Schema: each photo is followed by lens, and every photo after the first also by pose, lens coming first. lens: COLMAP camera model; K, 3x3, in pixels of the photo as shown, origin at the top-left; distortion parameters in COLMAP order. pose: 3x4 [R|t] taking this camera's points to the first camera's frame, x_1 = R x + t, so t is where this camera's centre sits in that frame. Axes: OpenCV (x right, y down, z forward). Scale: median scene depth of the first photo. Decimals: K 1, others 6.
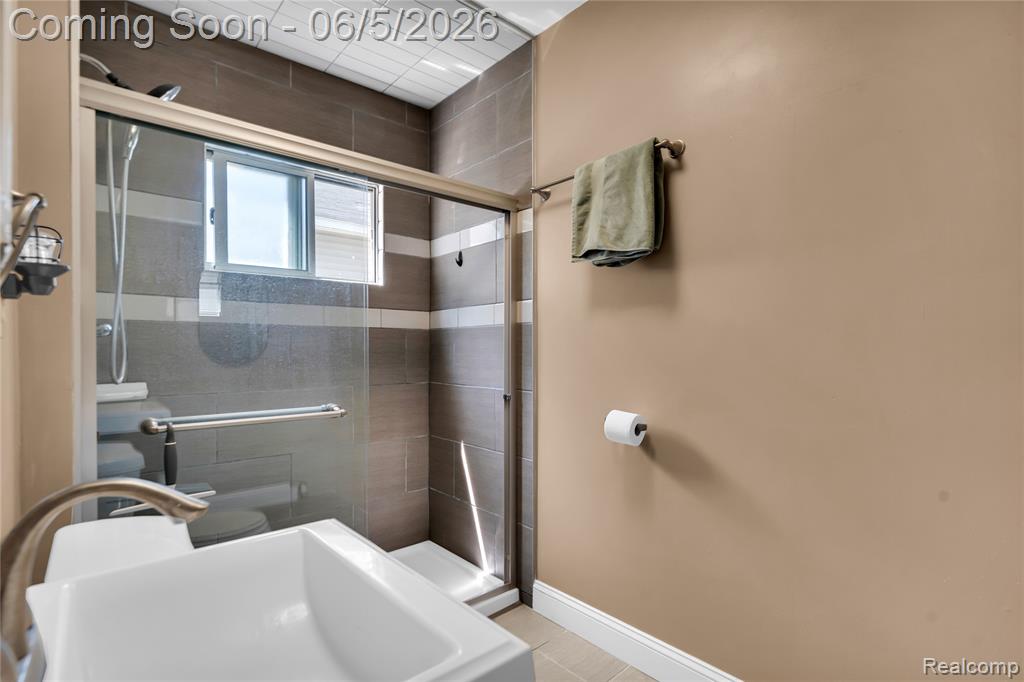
lens RADIAL K [[490.7, 0, 517.0], [0, 490.7, 355.4], [0, 0, 1]] dist [-0.000027, 0.000288]
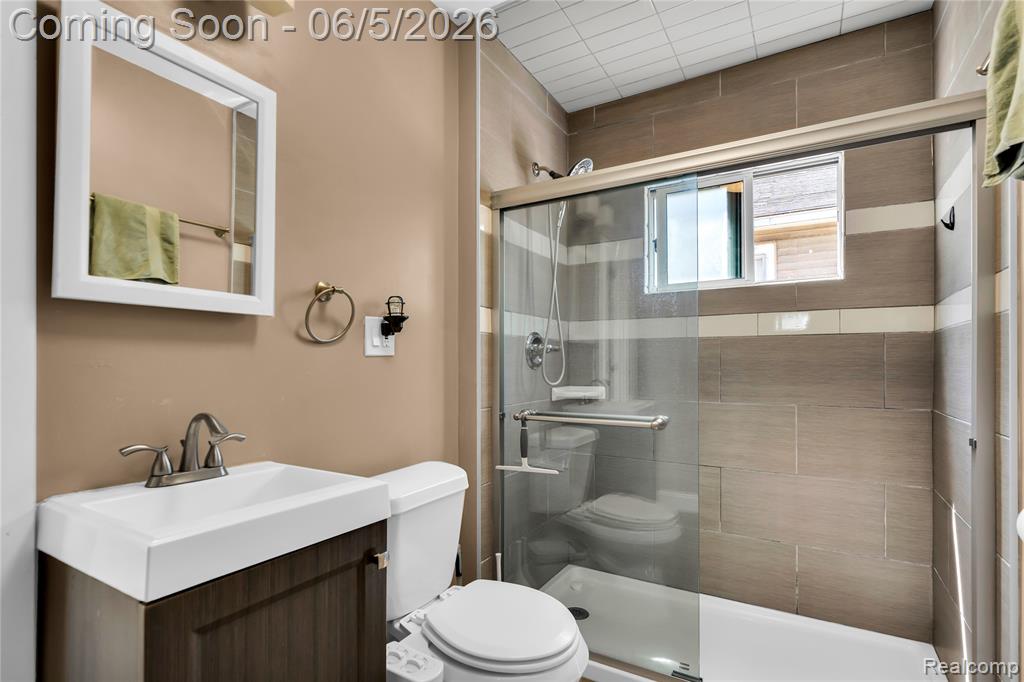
lens RADIAL K [[494.7, 0, 513.6], [0, 494.7, 361.9], [0, 0, 1]] dist [-0.001787, -0.000110]
pose [[0.310290, 0.000198, -0.950642, 0.324573], [-0.011967, 0.999922, -0.003698, -0.001980], [0.950566, 0.012524, 0.310268, 0.272426]]
